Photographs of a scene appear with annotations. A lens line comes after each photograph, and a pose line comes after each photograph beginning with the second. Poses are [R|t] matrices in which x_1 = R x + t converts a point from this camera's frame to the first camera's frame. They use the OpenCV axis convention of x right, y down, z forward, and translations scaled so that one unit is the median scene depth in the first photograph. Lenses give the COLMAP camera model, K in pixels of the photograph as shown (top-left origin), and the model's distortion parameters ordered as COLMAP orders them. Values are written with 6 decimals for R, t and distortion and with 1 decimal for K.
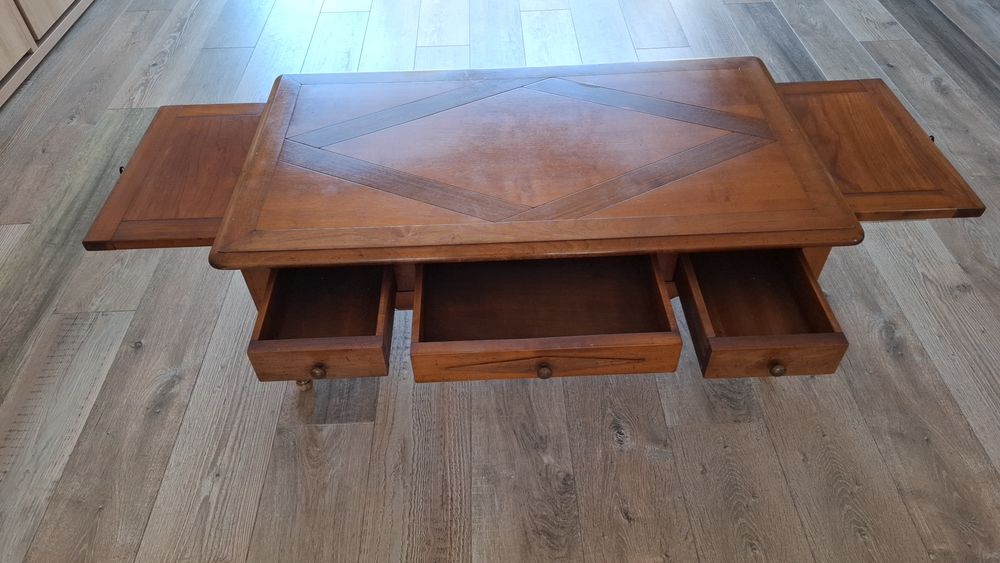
lens RADIAL K [[721.2, 0, 495.9], [0, 721.2, 281.1], [0, 0, 1]] dist [0.086580, -0.105515]
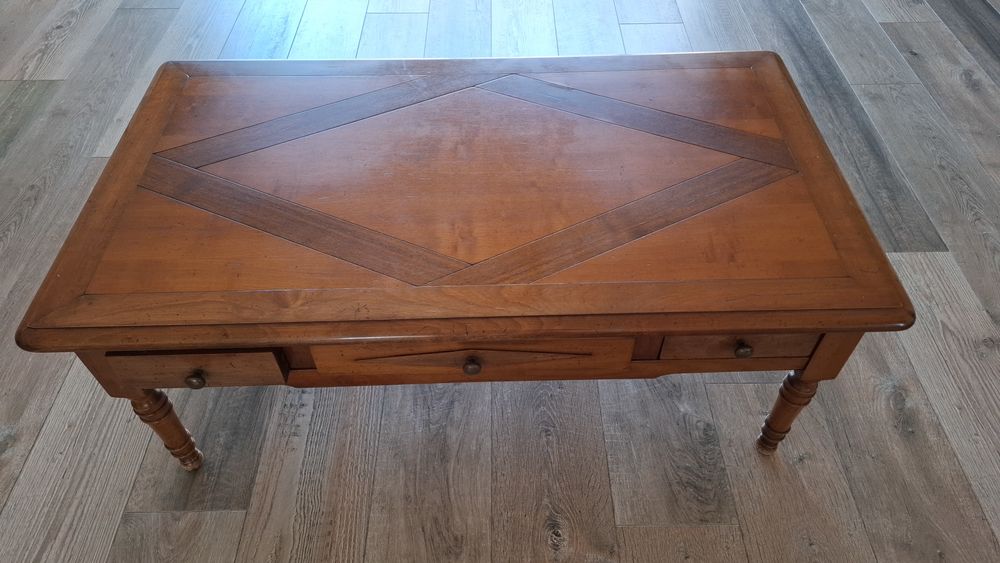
lens RADIAL K [[694.3, 0, 513.5], [0, 694.3, 279.8], [0, 0, 1]] dist [0.052282, -0.050234]
pose [[0.999655, 0.025327, 0.006968, 0.108688], [-0.025744, 0.997335, 0.068261, -0.113257], [-0.005221, -0.068416, 0.997643, 0.251839]]
